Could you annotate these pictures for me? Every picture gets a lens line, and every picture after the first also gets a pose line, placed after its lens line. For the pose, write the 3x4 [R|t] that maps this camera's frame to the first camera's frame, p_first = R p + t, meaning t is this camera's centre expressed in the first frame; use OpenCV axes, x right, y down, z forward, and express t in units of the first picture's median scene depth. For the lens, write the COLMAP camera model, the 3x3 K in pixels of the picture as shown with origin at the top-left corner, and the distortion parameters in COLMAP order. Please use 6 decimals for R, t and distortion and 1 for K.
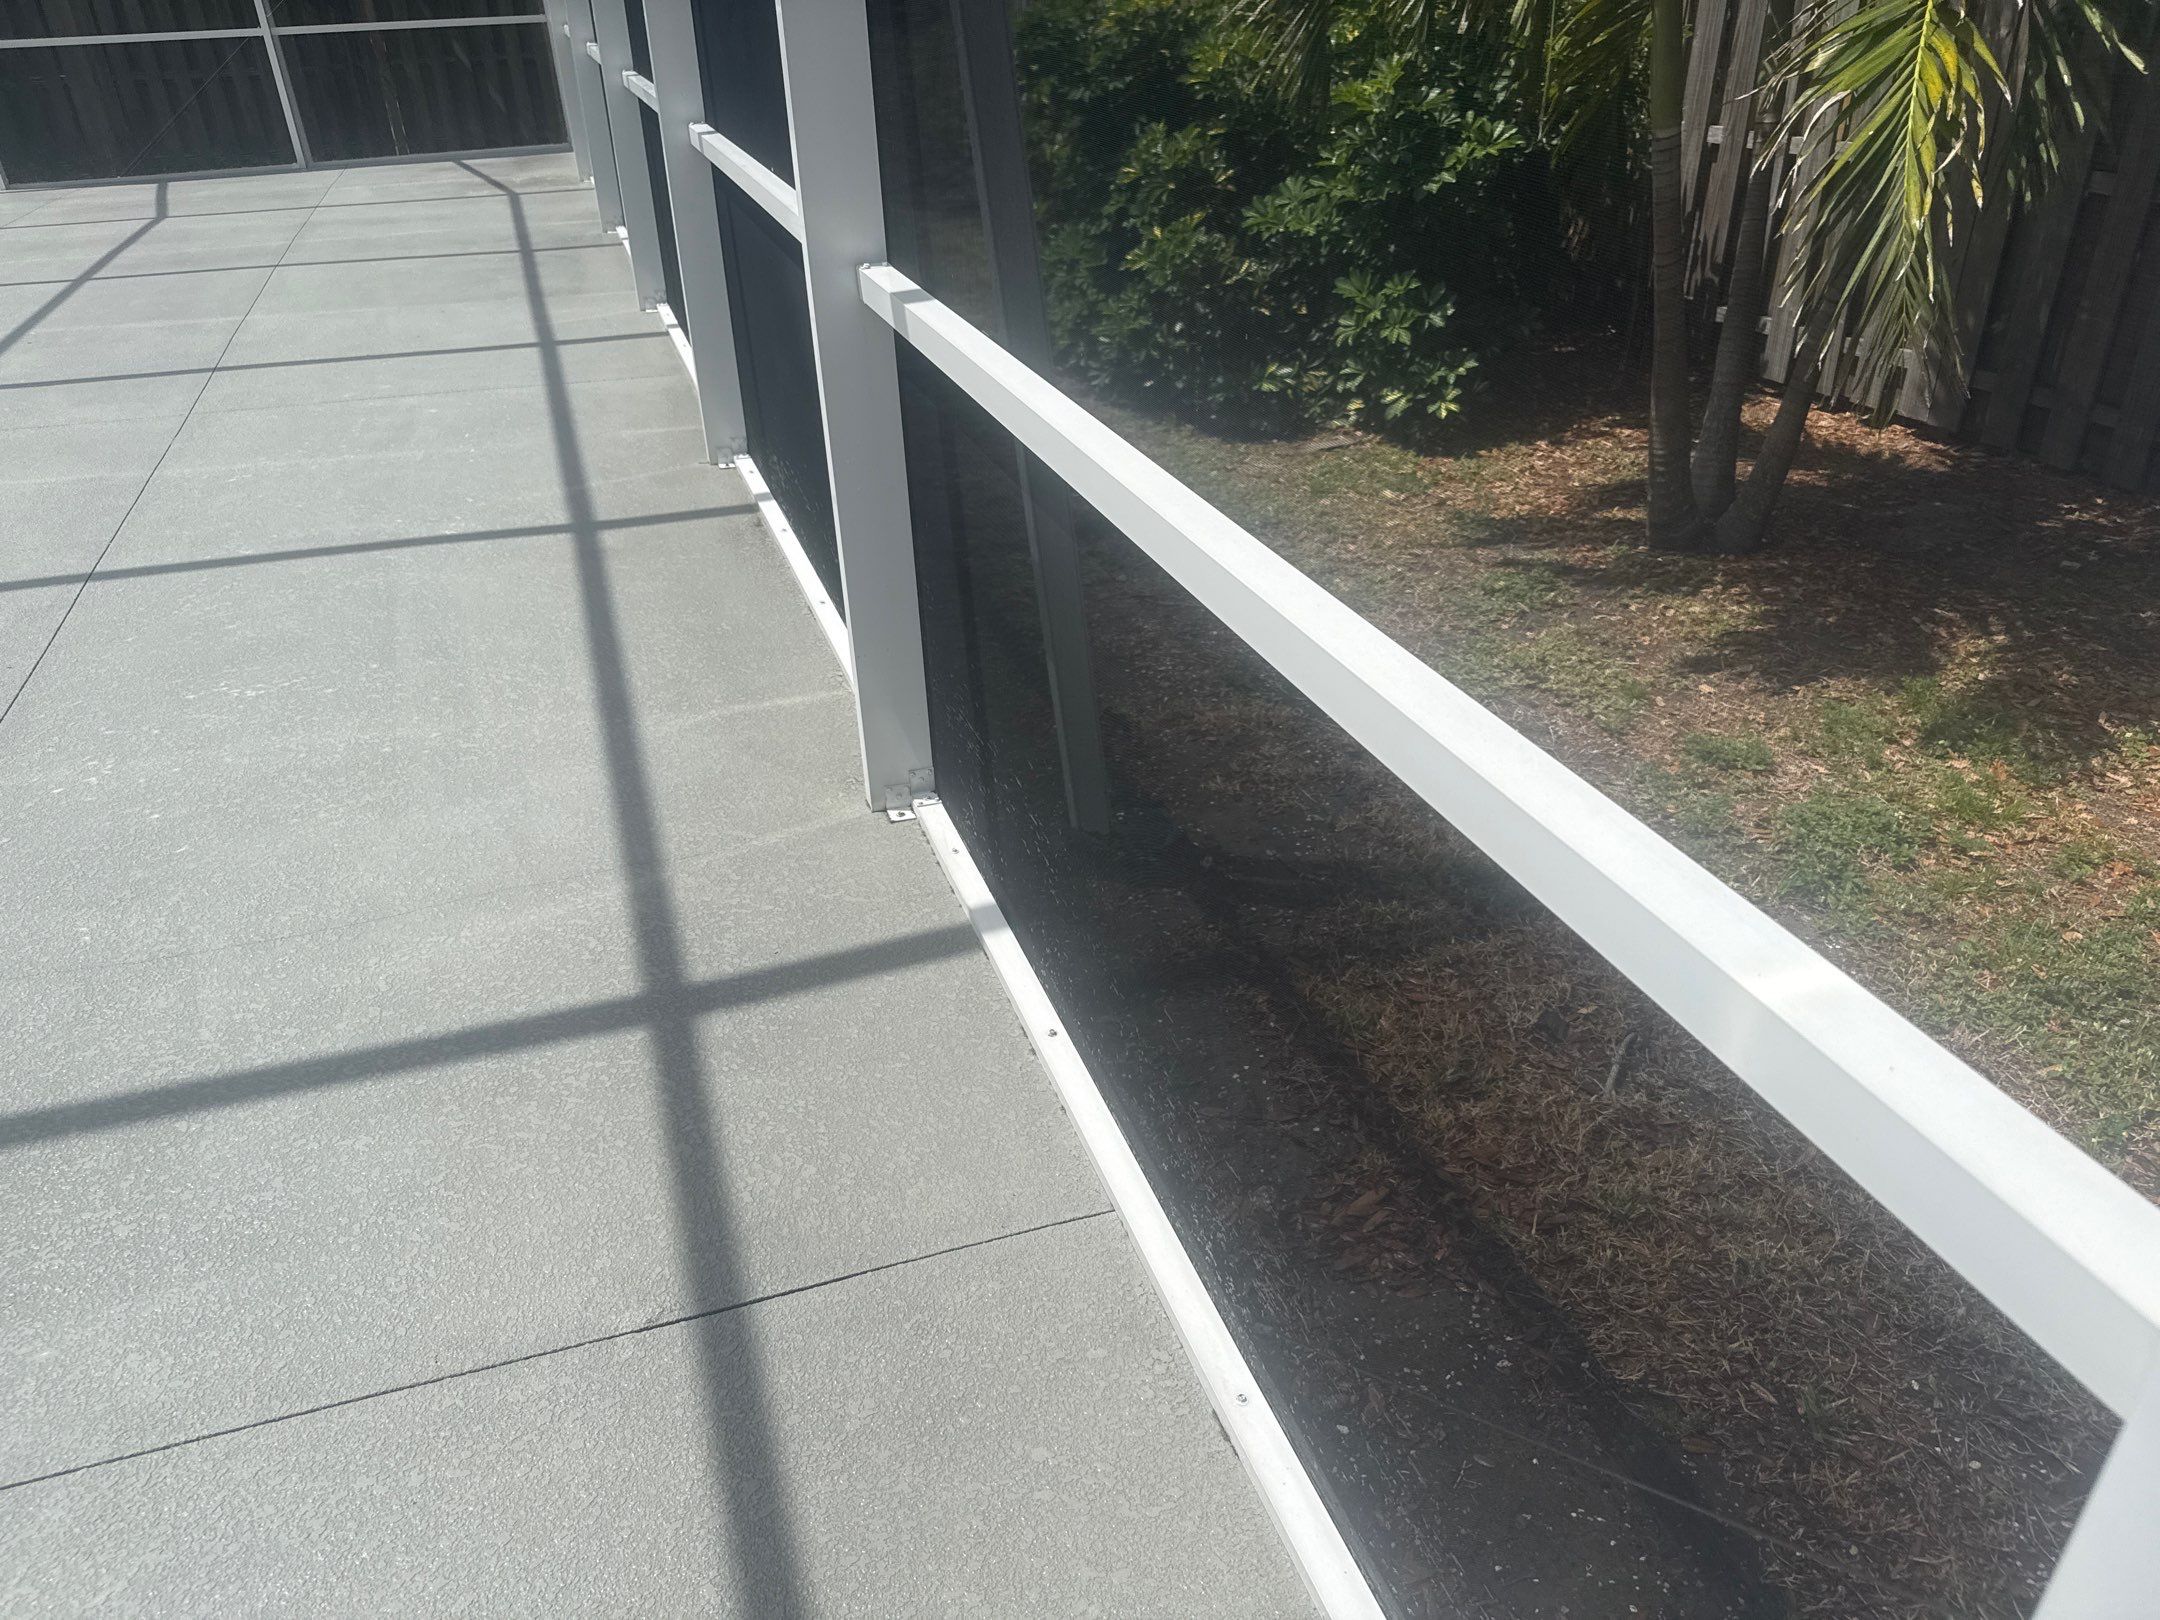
lens RADIAL K [[1532.8, 0, 1072.2], [0, 1532.8, 809.0], [0, 0, 1]] dist [-0.001681, -0.004602]
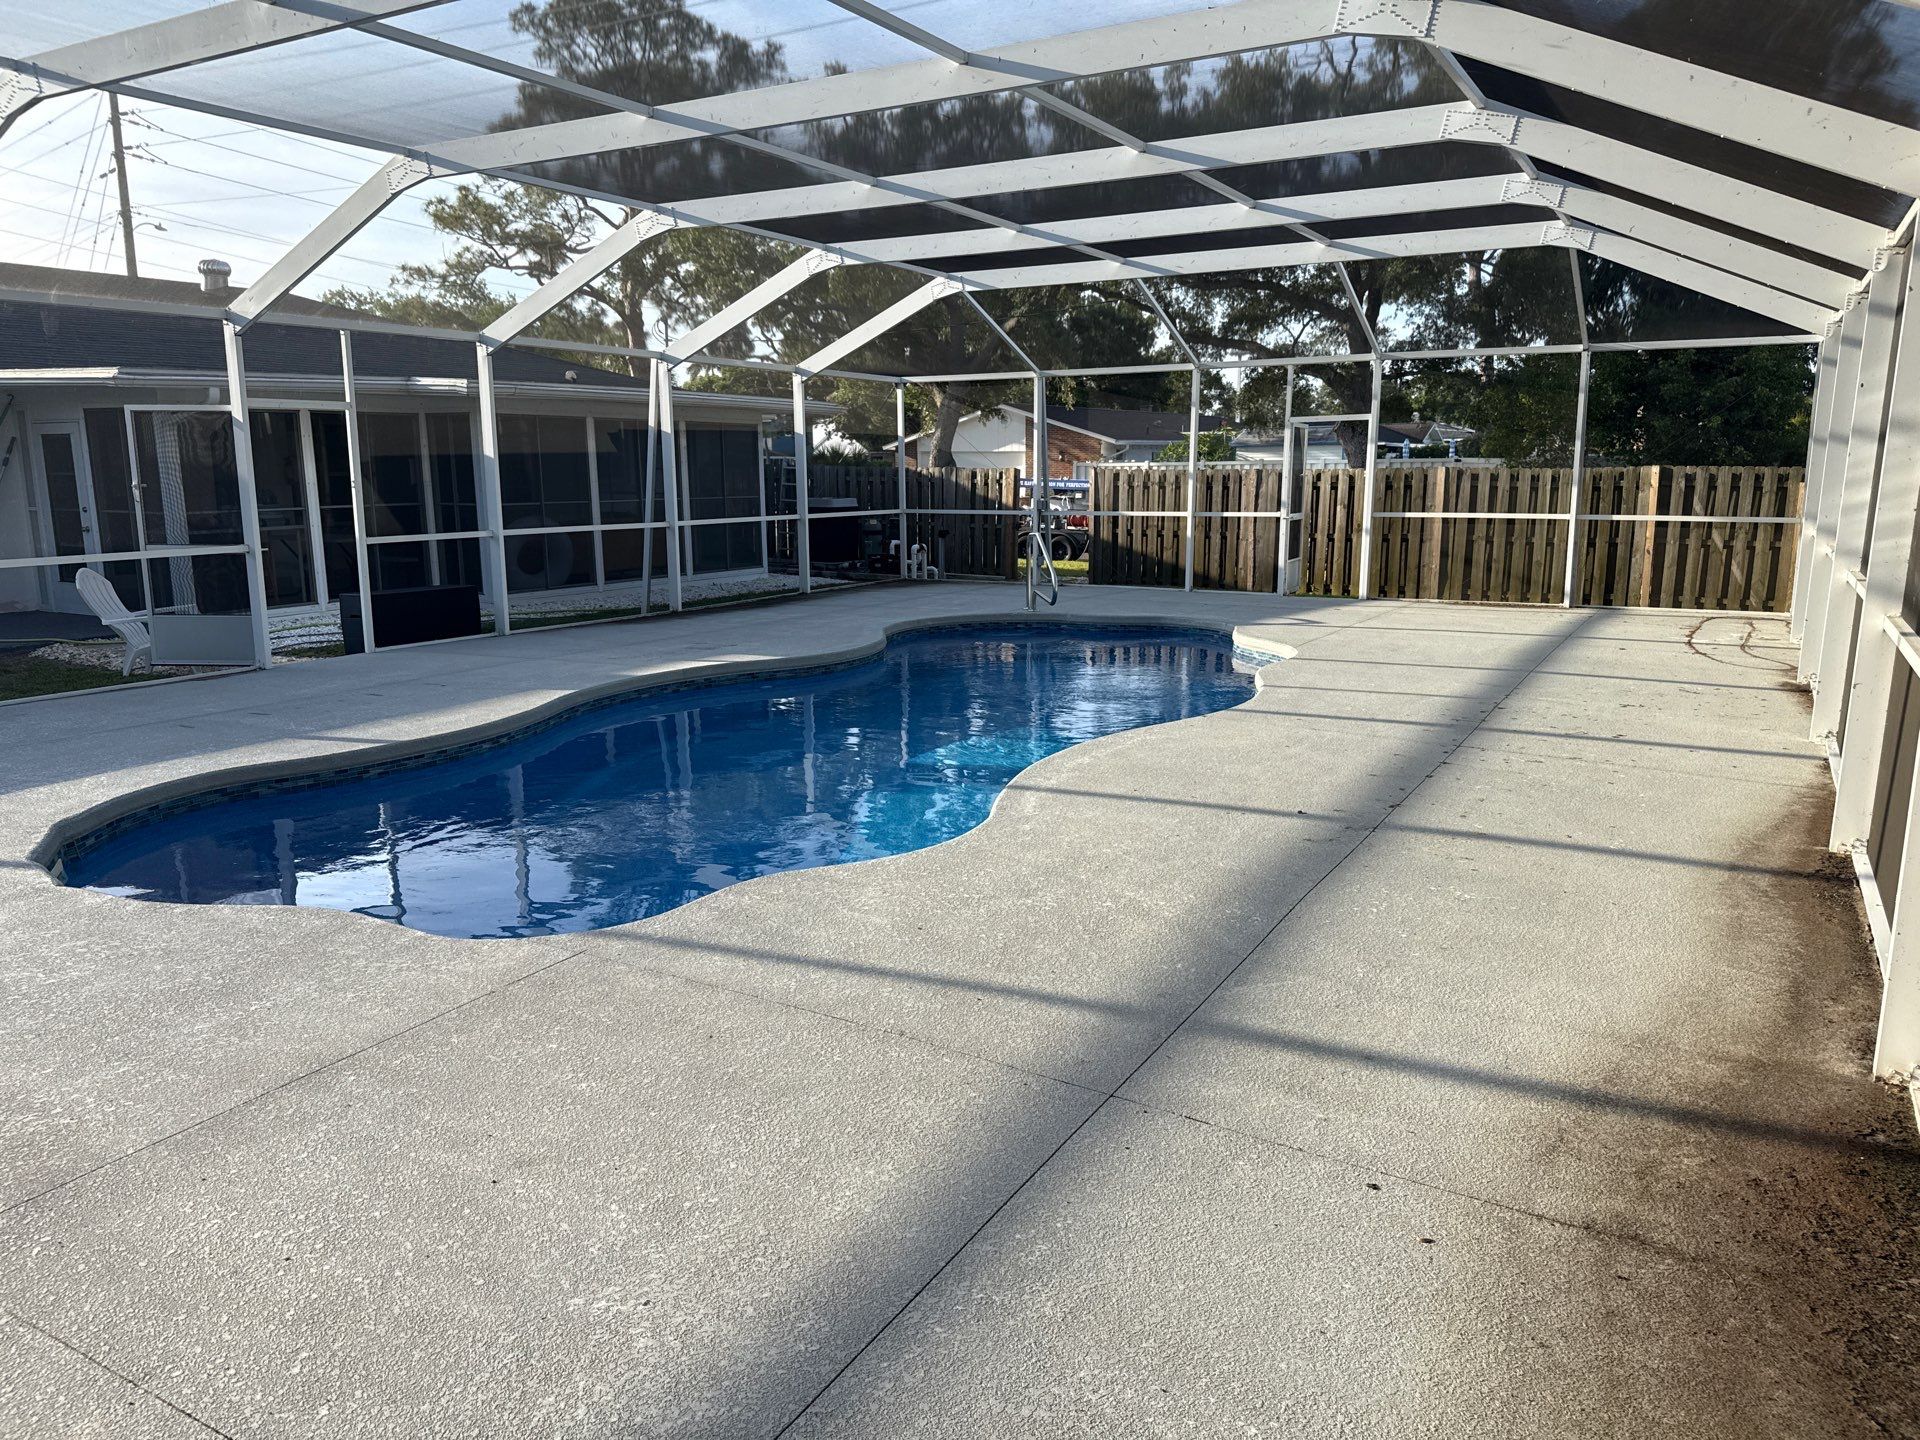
lens RADIAL K [[1355.1, 0, 956.8], [0, 1355.1, 726.3], [0, 0, 1]] dist [0.018887, -0.016334]
pose [[0.659735, 0.174211, -0.731026, 0.157793], [-0.388471, 0.911768, -0.133304, 0.189132], [0.643303, 0.371928, 0.669201, -0.452821]]
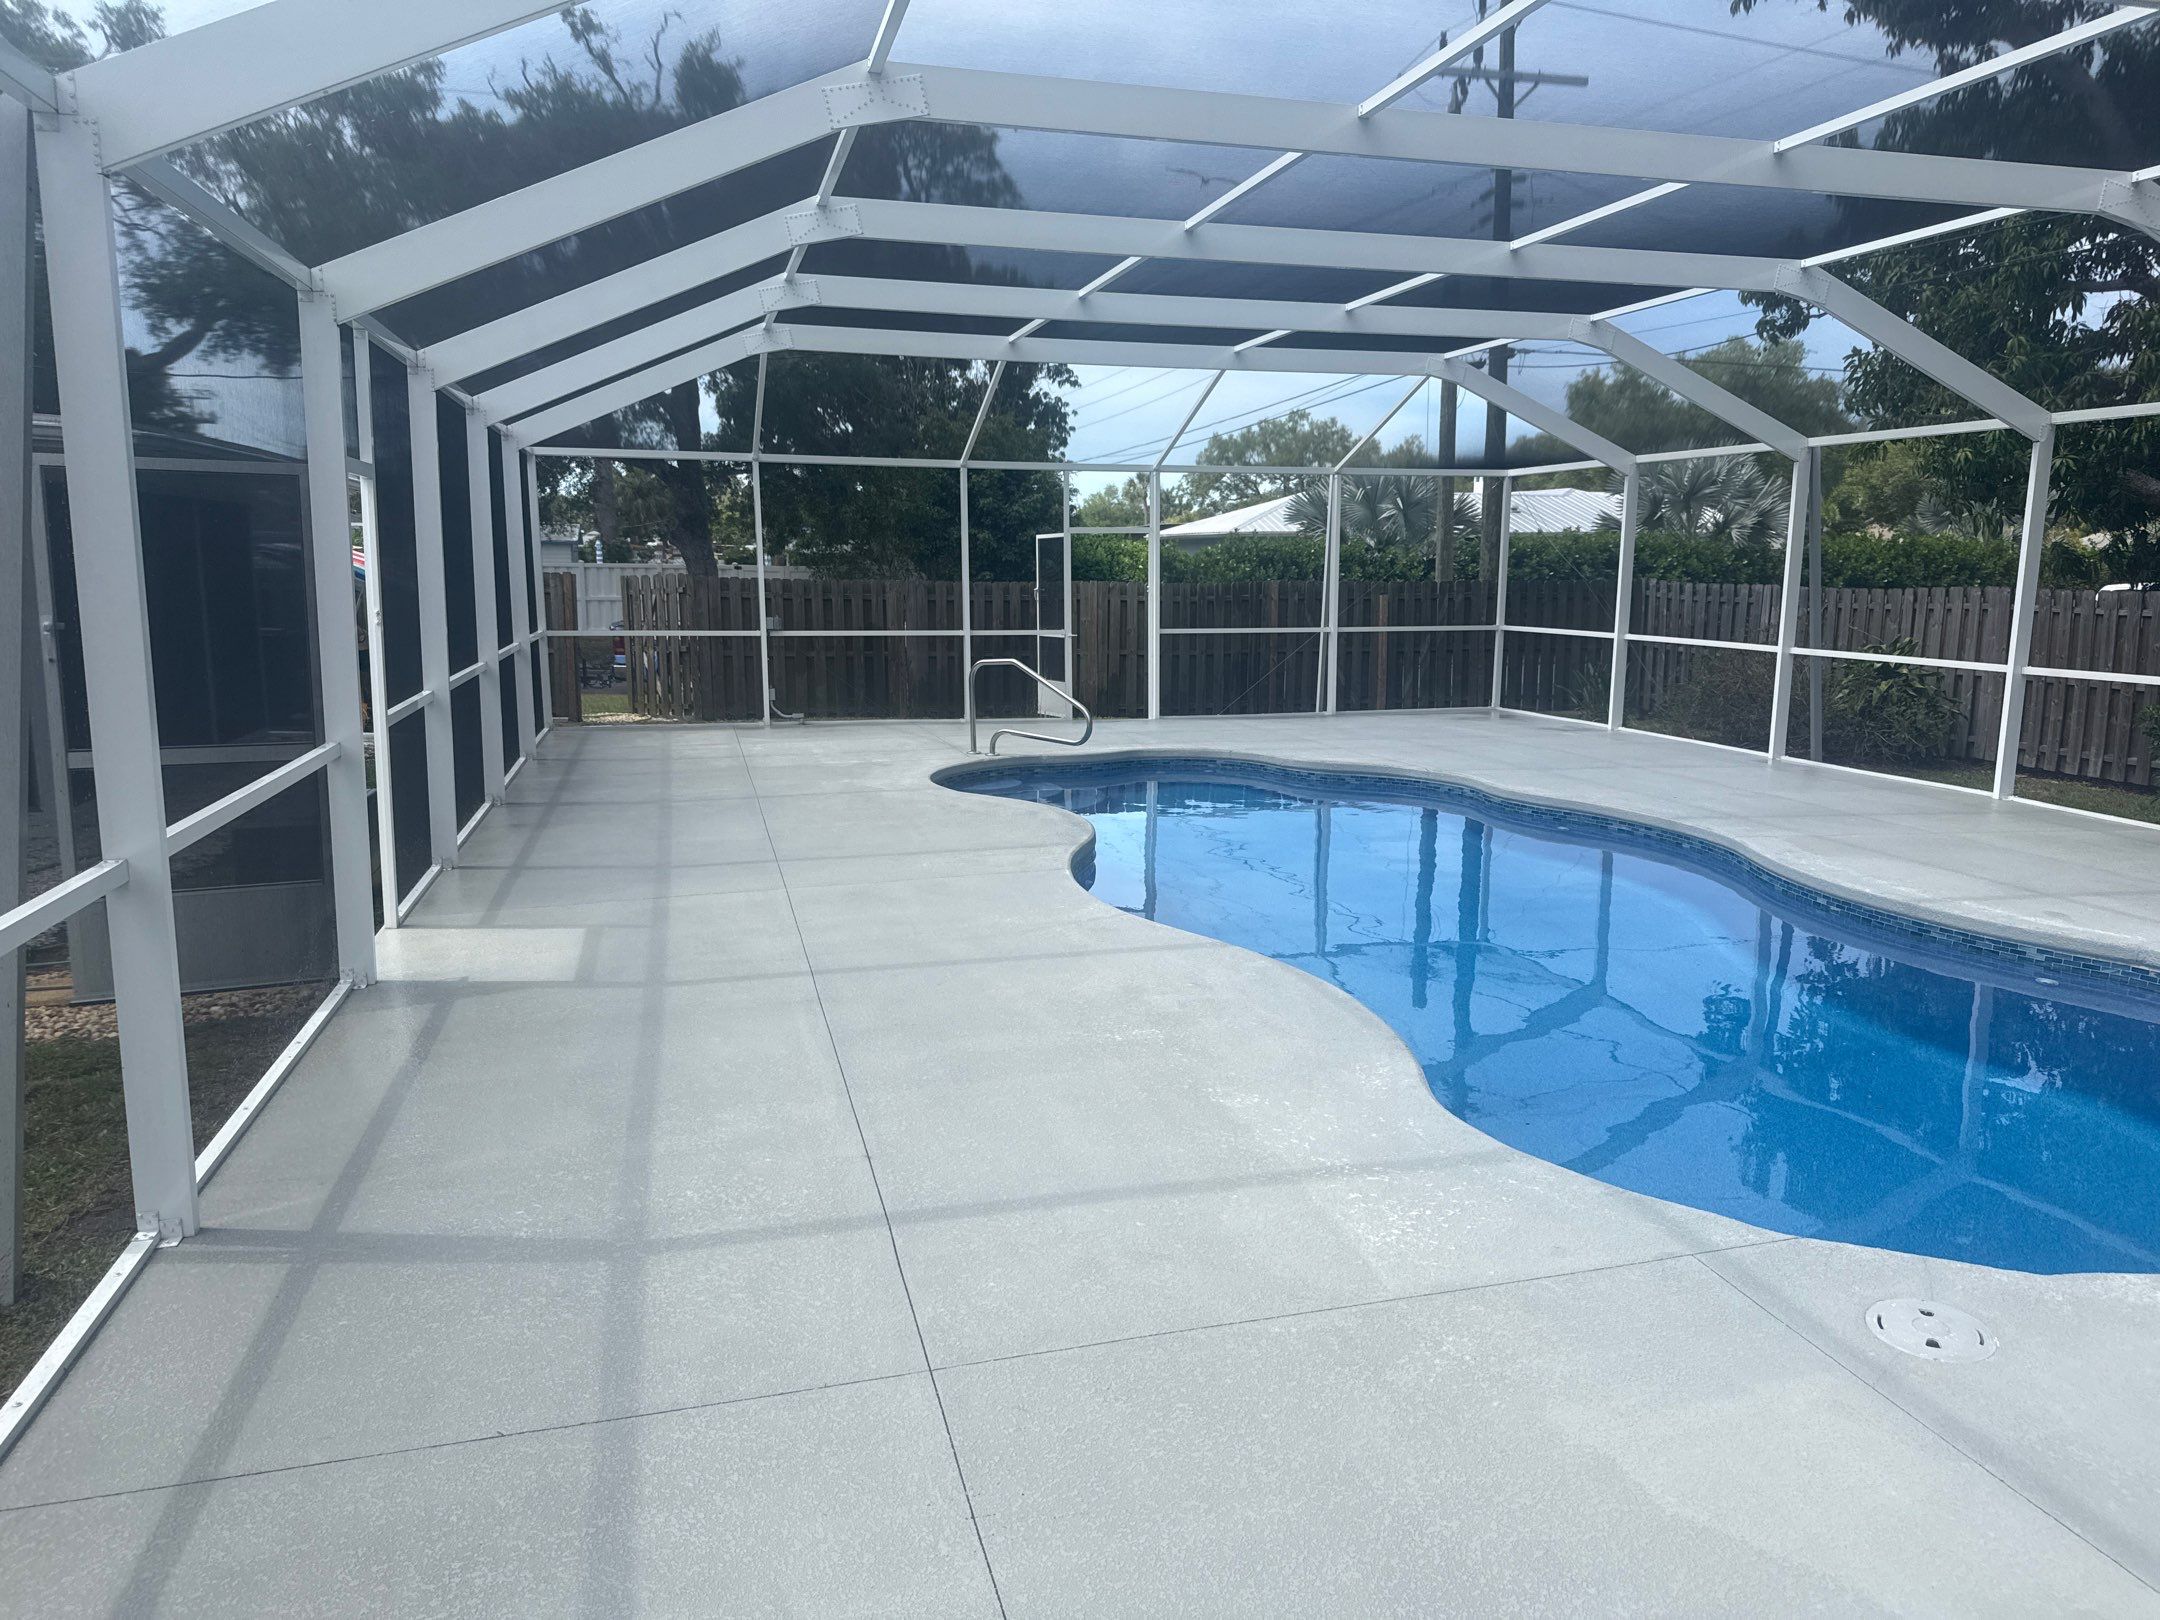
lens RADIAL K [[1505.4, 0, 1080.0], [0, 1505.4, 810.0], [0, 0, 1]] dist [-0.001849, -0.009017]
pose [[0.996379, 0.052899, -0.066570, -2.727890], [-0.072910, 0.934361, -0.348788, 0.712451], [0.043750, 0.352379, 0.934834, -1.209499]]
